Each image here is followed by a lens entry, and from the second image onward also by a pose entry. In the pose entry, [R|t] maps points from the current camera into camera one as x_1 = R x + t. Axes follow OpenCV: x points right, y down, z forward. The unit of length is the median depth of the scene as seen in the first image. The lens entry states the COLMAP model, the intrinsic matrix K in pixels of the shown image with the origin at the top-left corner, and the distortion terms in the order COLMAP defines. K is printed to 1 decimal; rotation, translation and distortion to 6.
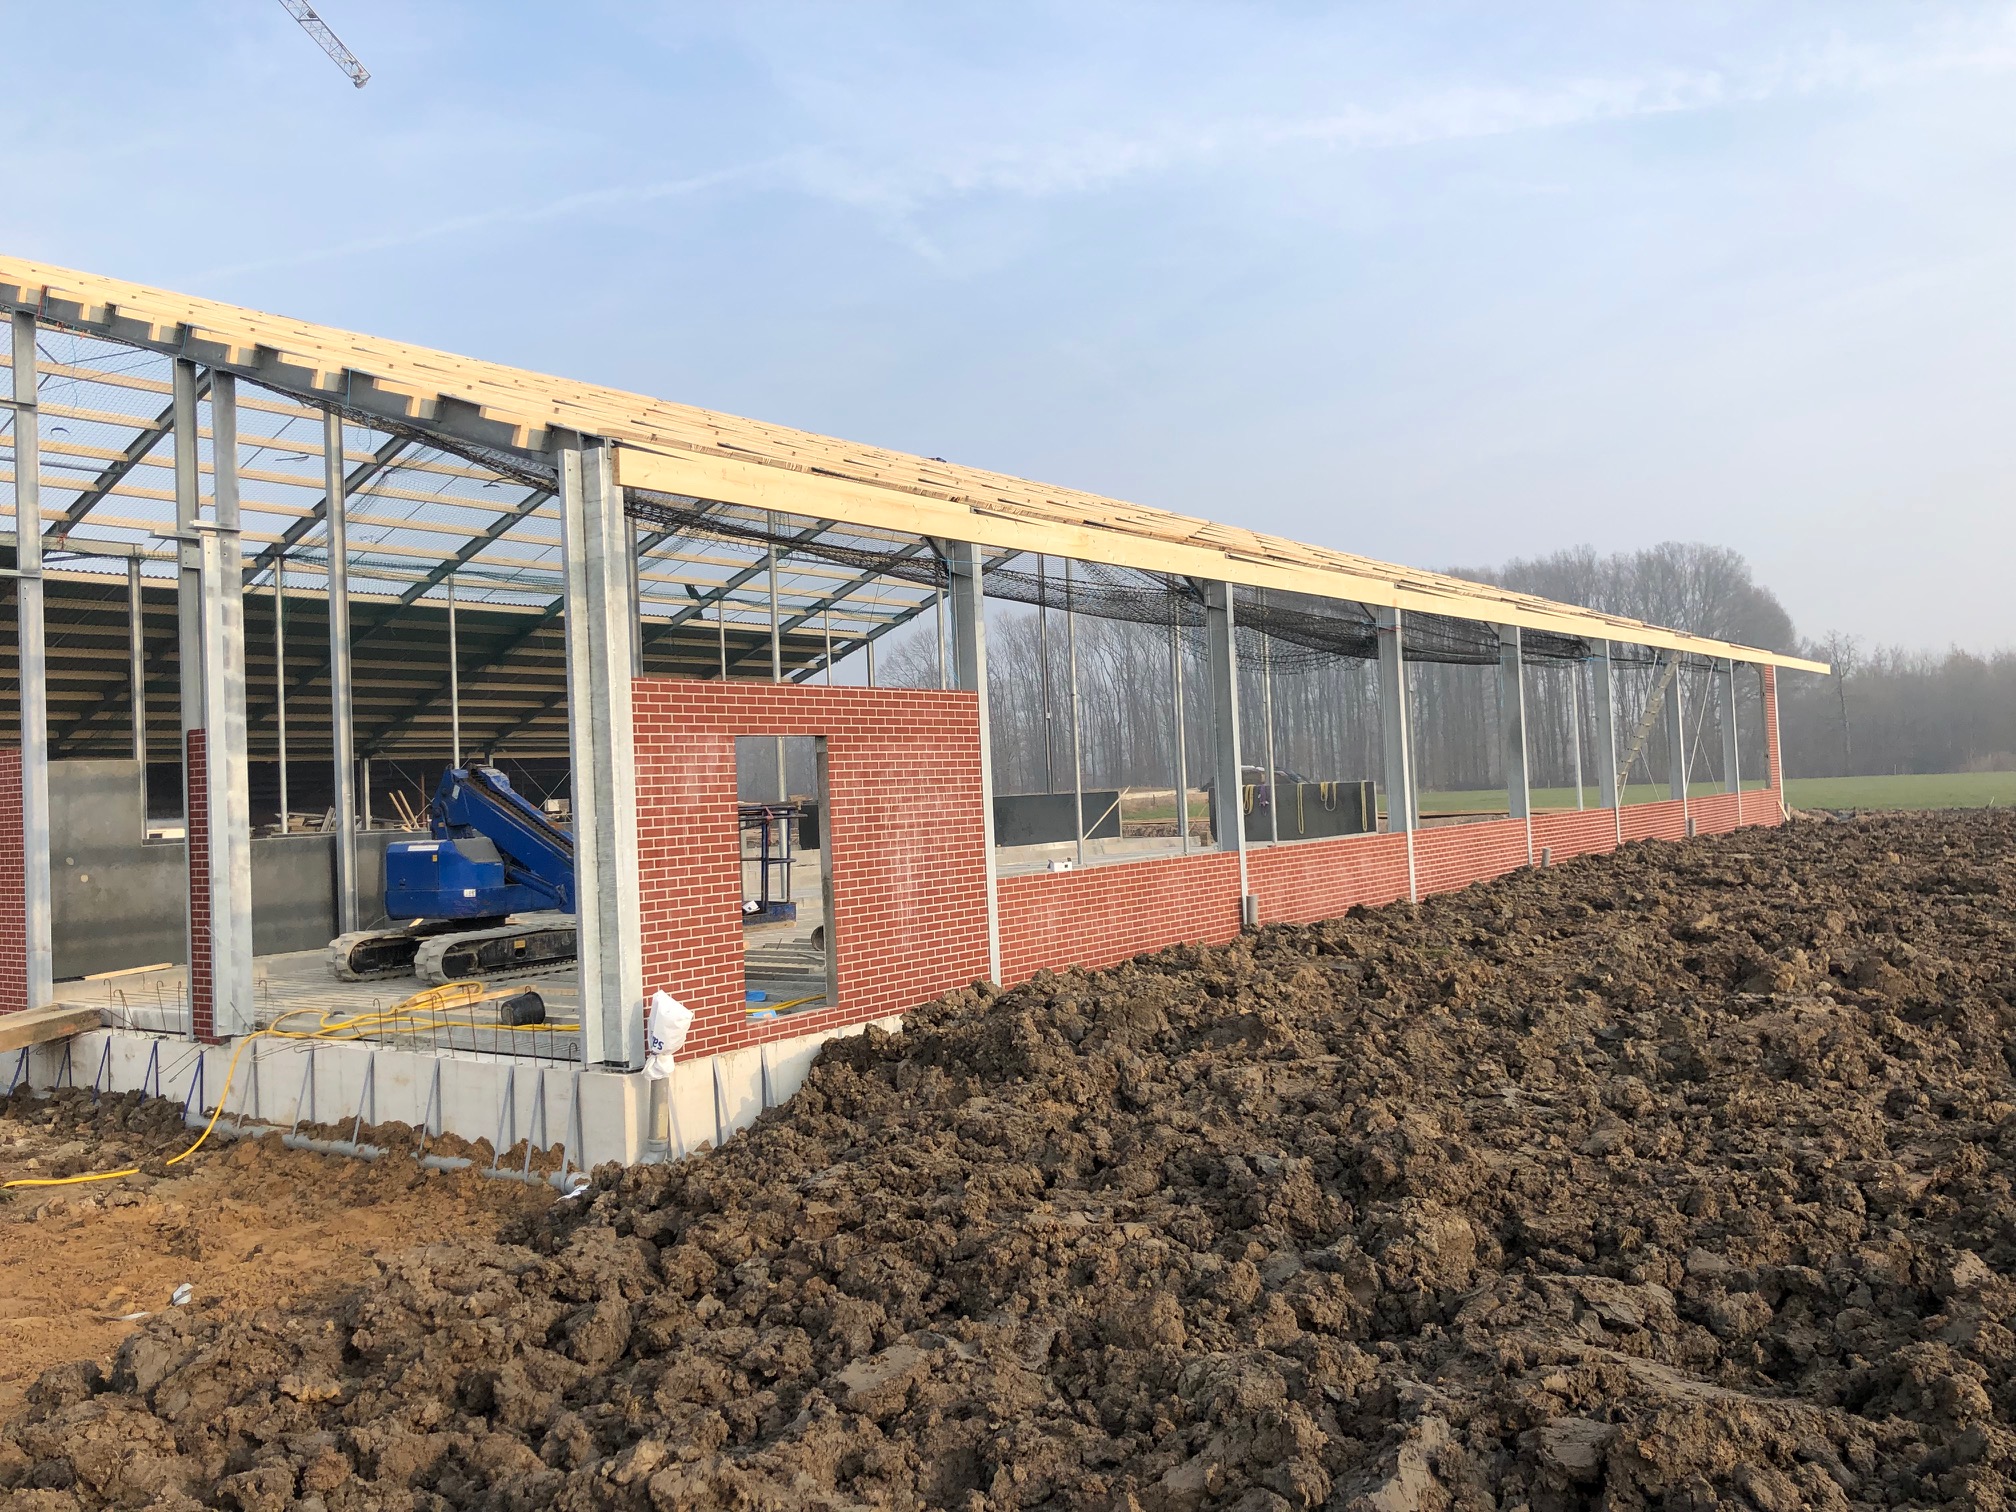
lens RADIAL K [[1672.1, 0, 1008.0], [0, 1672.1, 756.0], [0, 0, 1]] dist [0.053881, -0.055738]
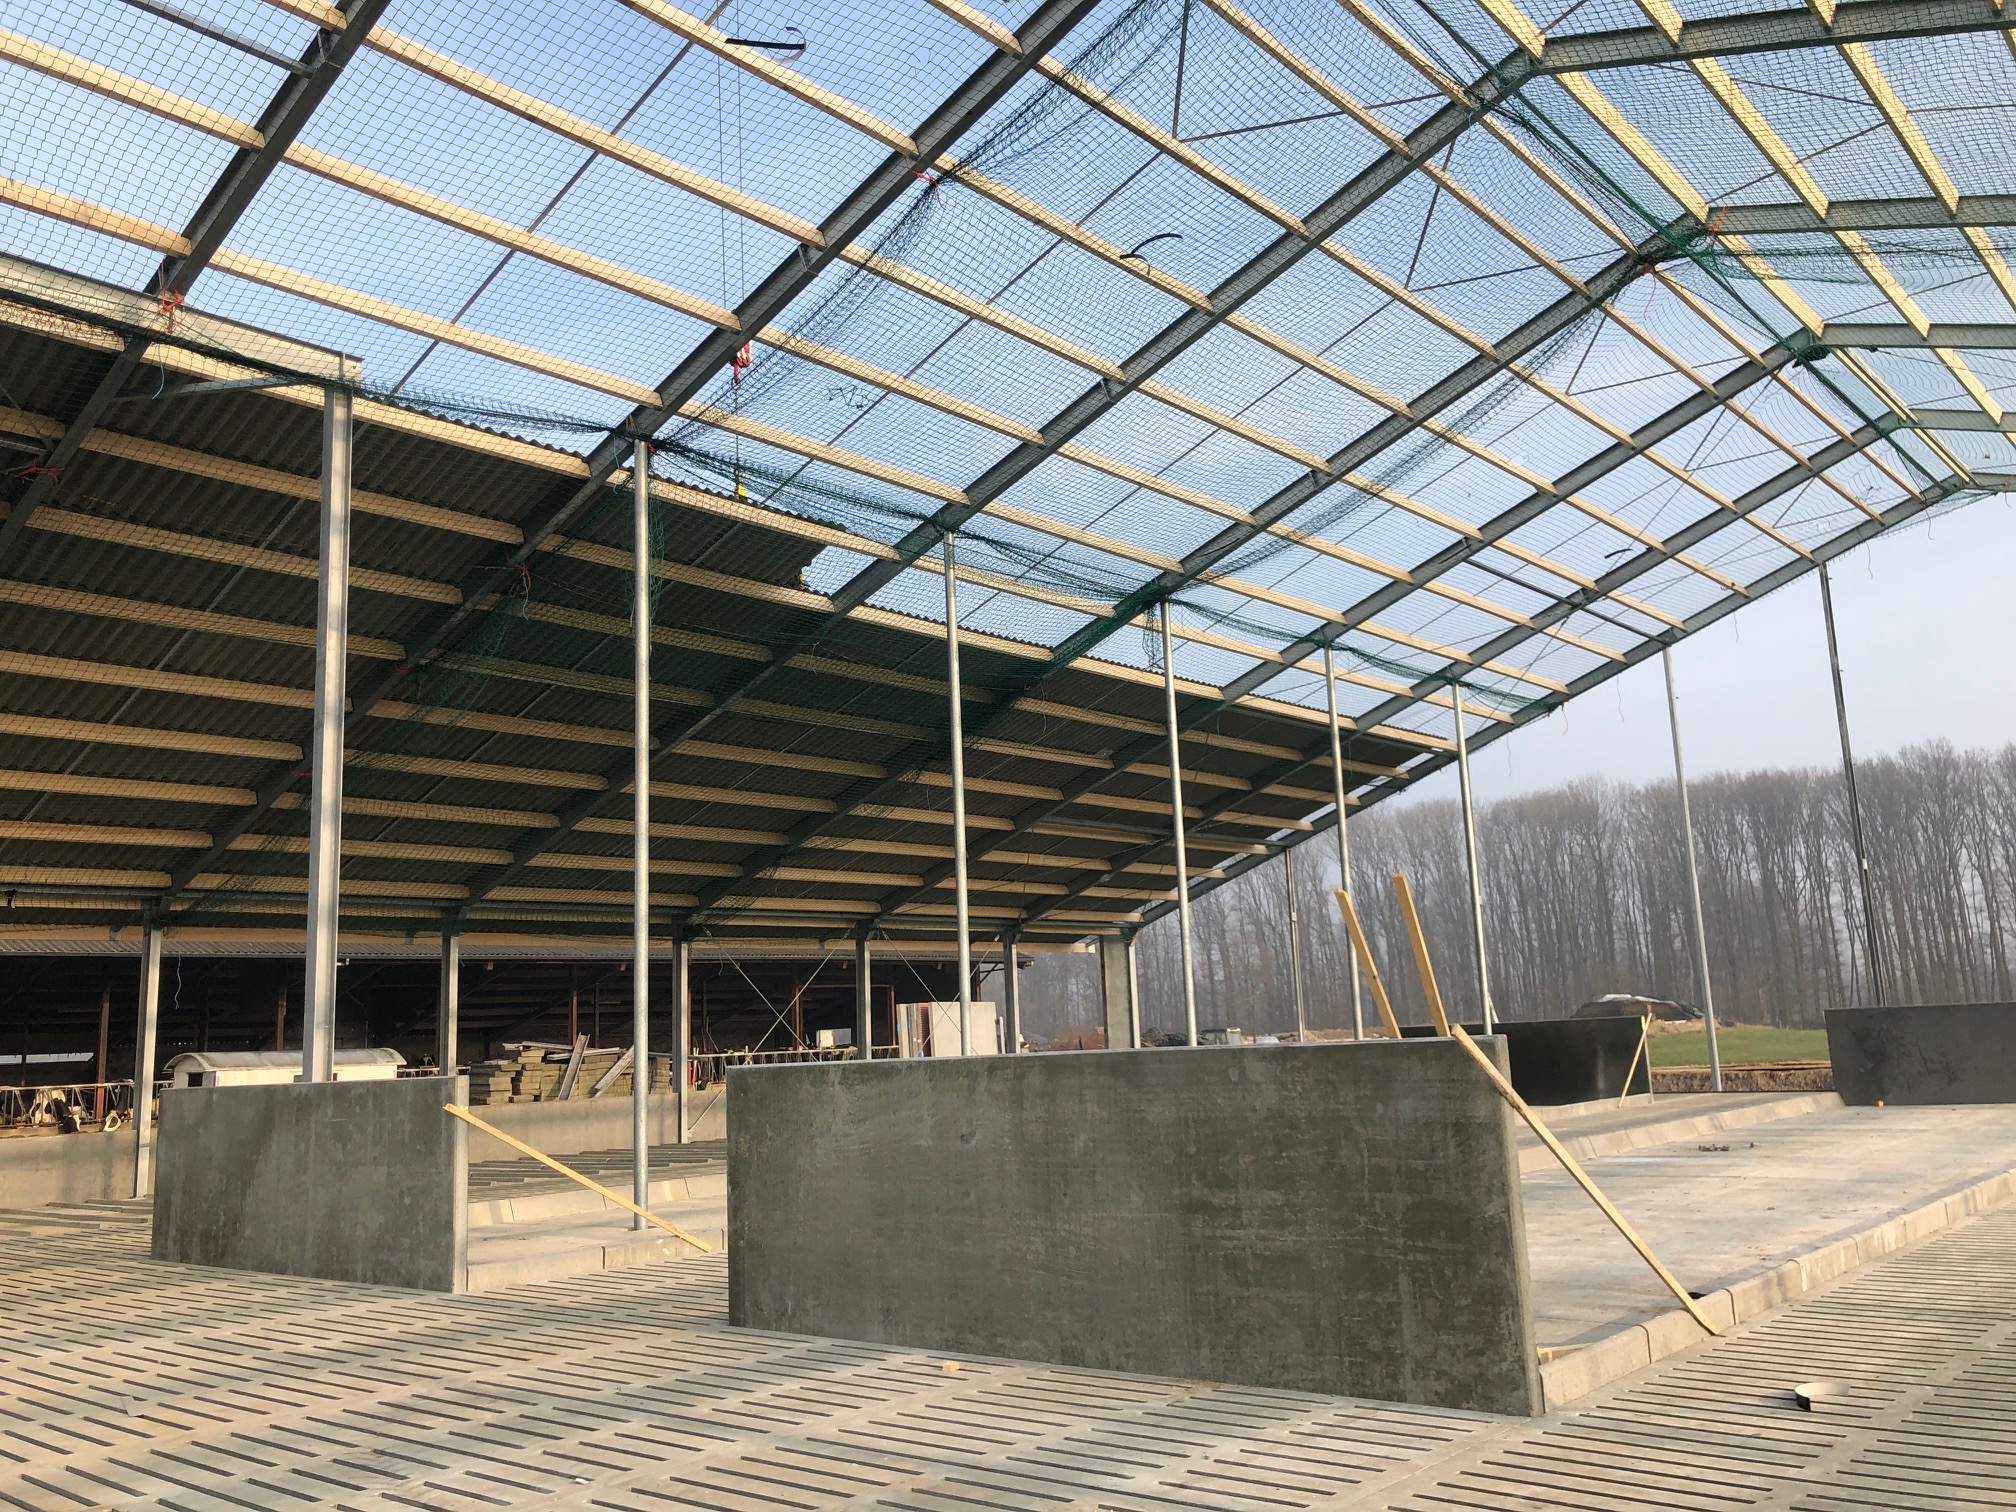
lens RADIAL K [[1672.1, 0, 1008.0], [0, 1672.1, 756.0], [0, 0, 1]] dist [0.053881, -0.055738]
pose [[0.996639, -0.016242, -0.080287, -0.269672], [0.004914, 0.990234, -0.139329, 0.022293], [0.081766, 0.138466, 0.986986, 0.517845]]
